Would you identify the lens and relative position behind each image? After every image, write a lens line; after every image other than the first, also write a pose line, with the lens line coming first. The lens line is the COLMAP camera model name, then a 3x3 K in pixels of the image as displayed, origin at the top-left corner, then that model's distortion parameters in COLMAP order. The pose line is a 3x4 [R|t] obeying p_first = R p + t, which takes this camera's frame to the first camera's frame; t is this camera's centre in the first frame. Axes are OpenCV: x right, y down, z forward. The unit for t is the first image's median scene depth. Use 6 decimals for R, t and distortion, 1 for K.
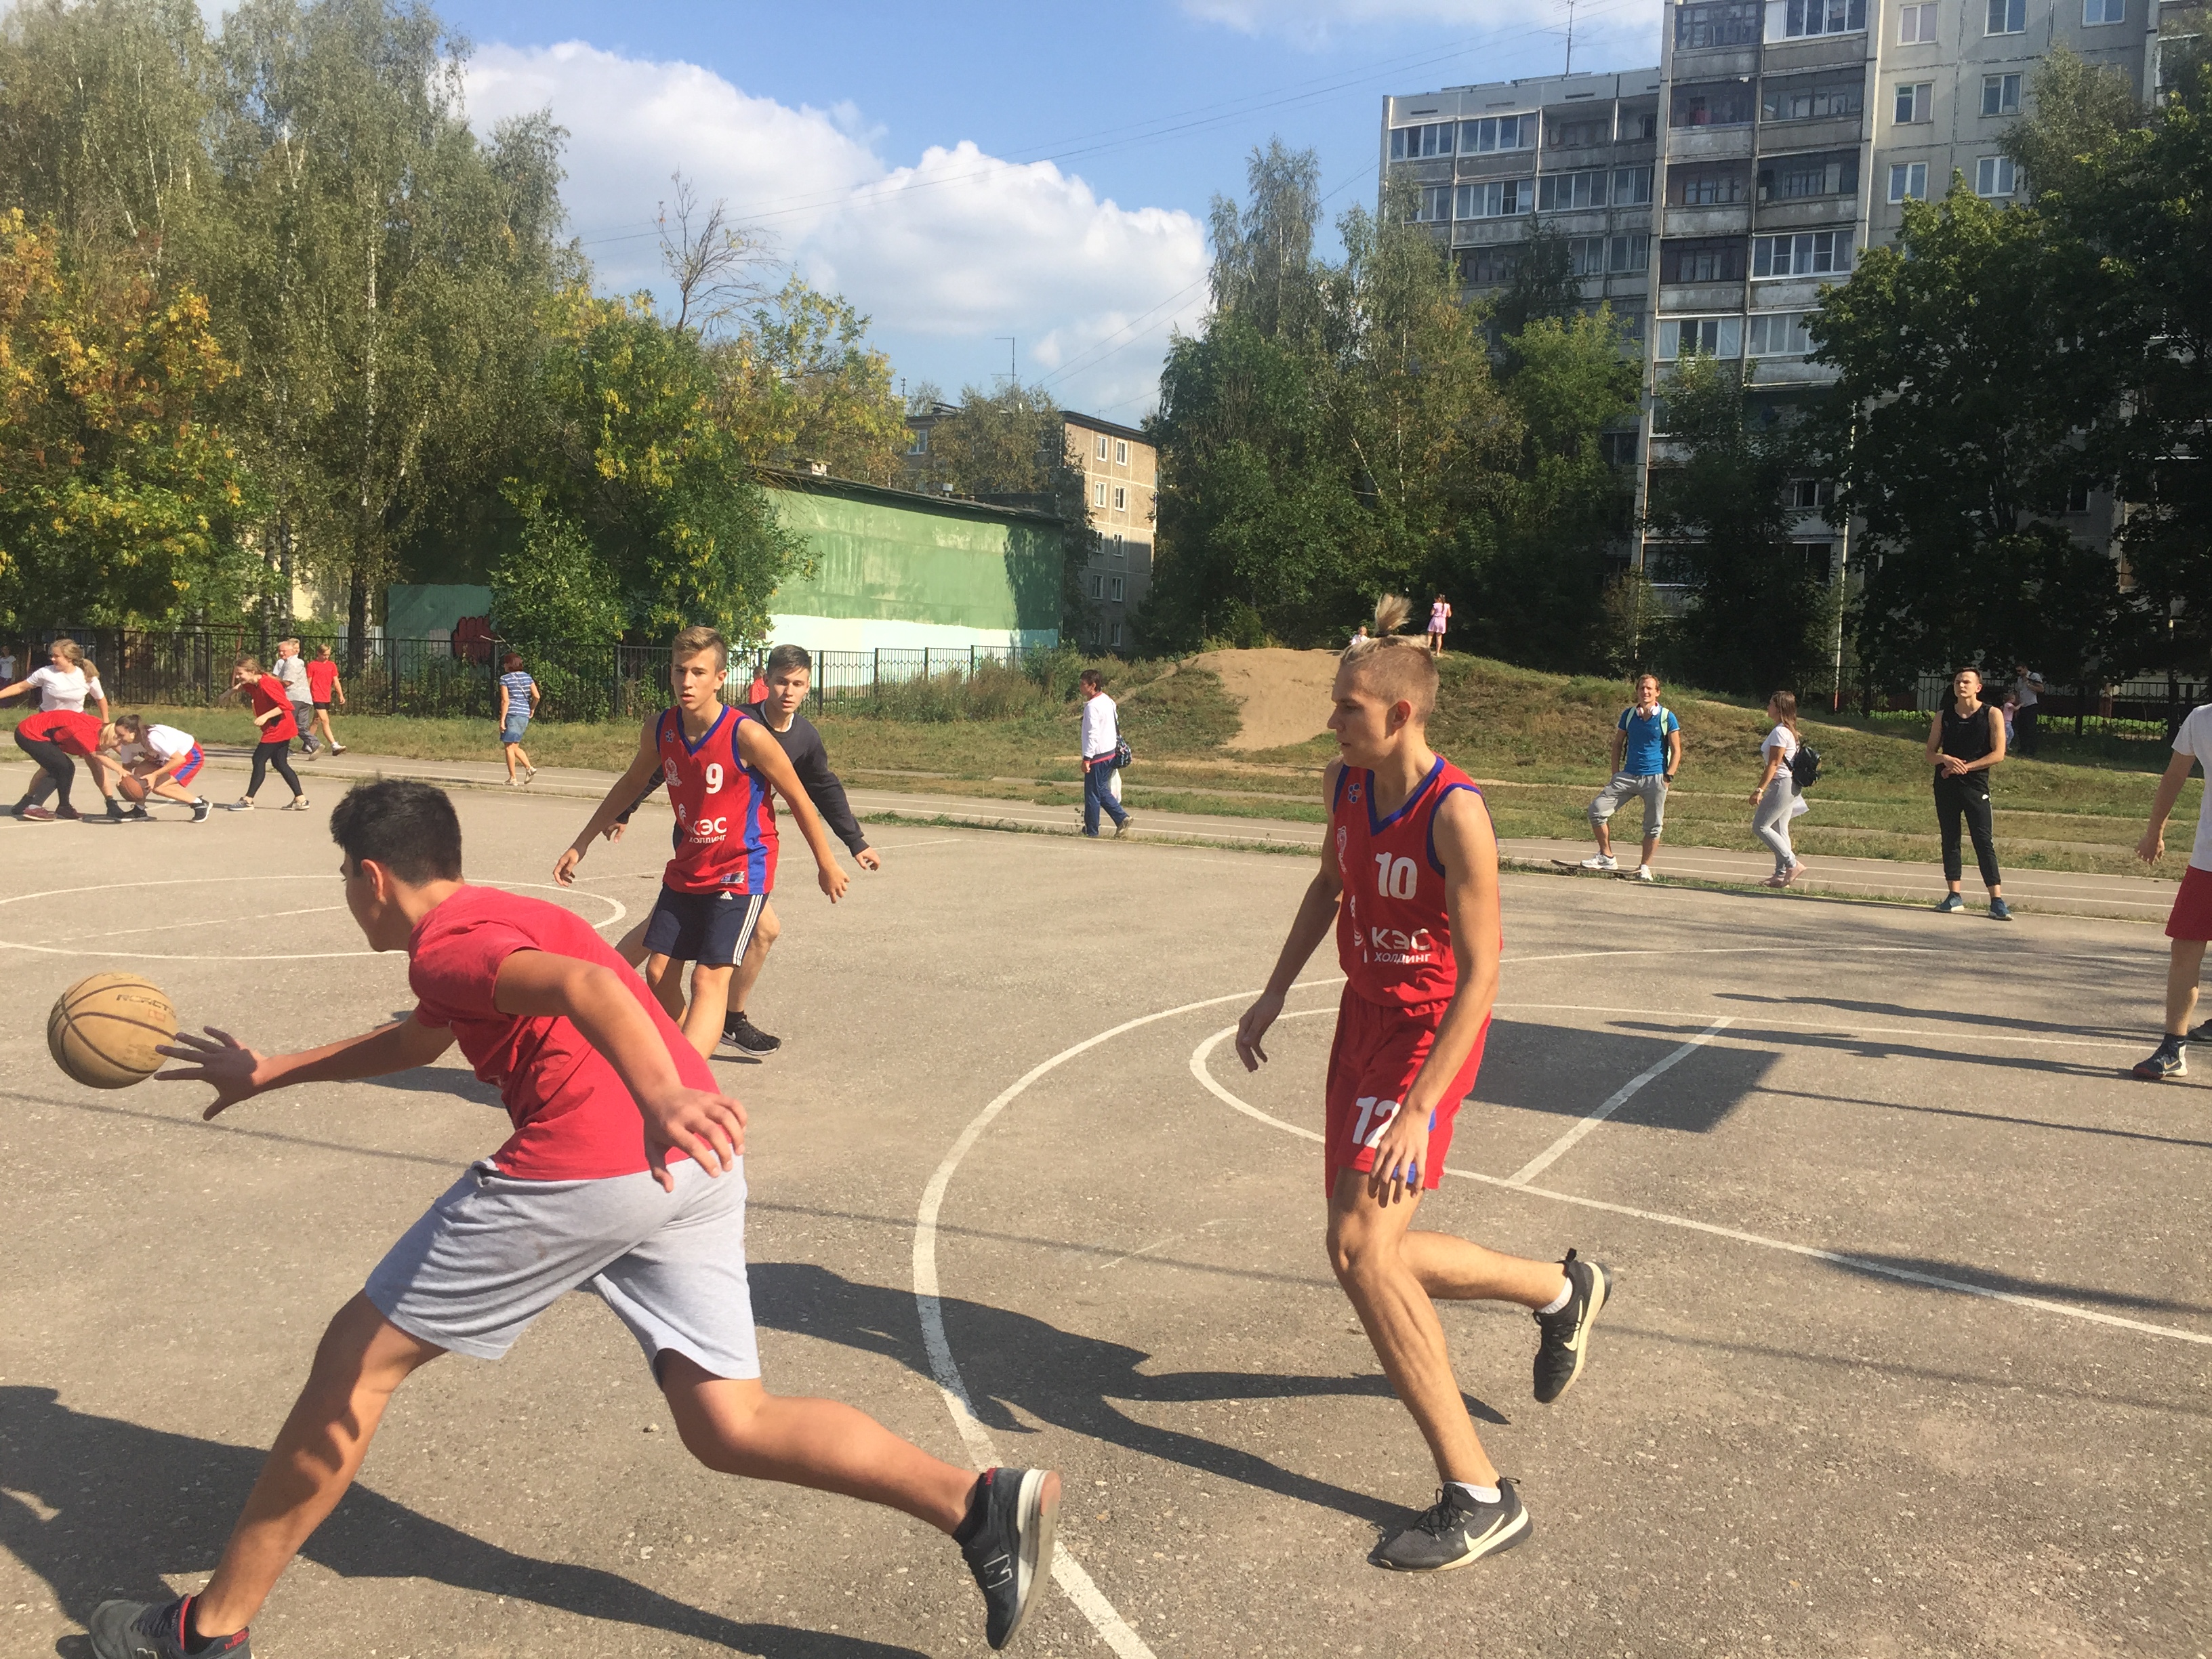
lens RADIAL K [[1820.4, 0, 1106.0], [0, 1820.4, 829.5], [0, 0, 1]] dist [0.007552, 0.007422]
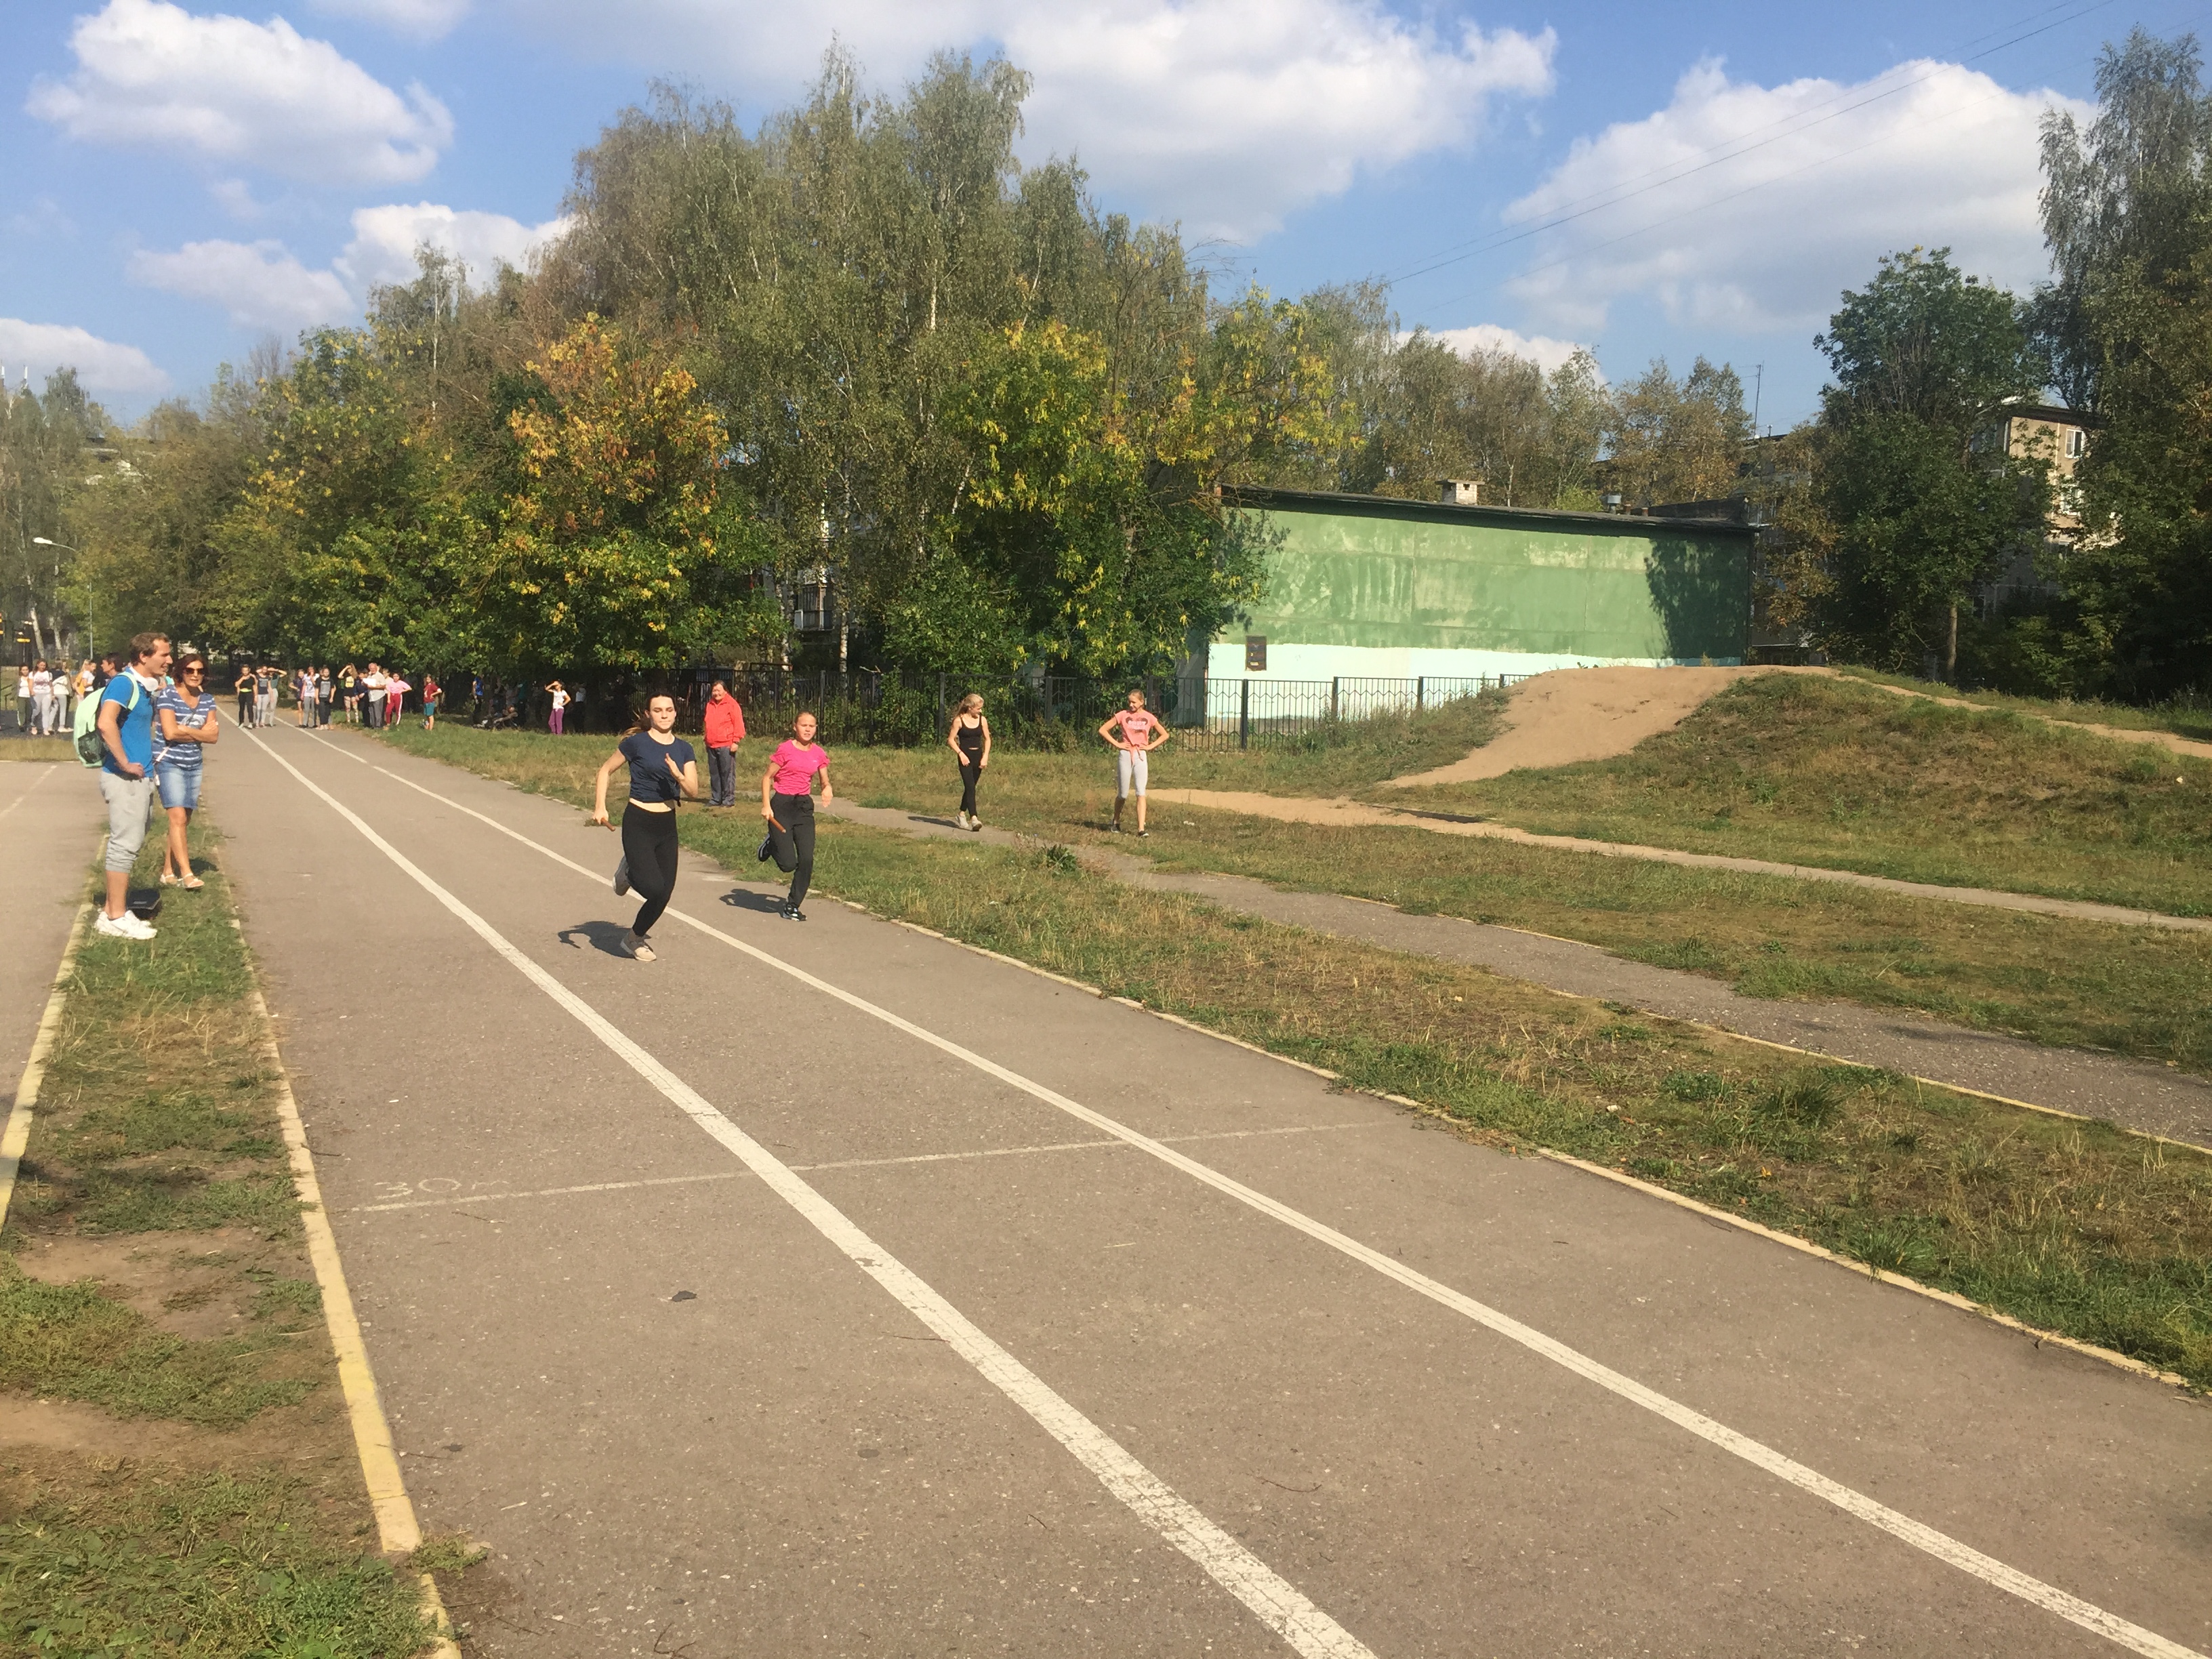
lens RADIAL K [[1820.4, 0, 1106.0], [0, 1820.4, 829.5], [0, 0, 1]] dist [0.007552, 0.007422]
pose [[0.821252, 0.036636, -0.569388, 0.259189], [-0.051219, 0.998641, -0.009620, -0.007680], [0.568261, 0.037064, 0.822013, 0.160969]]
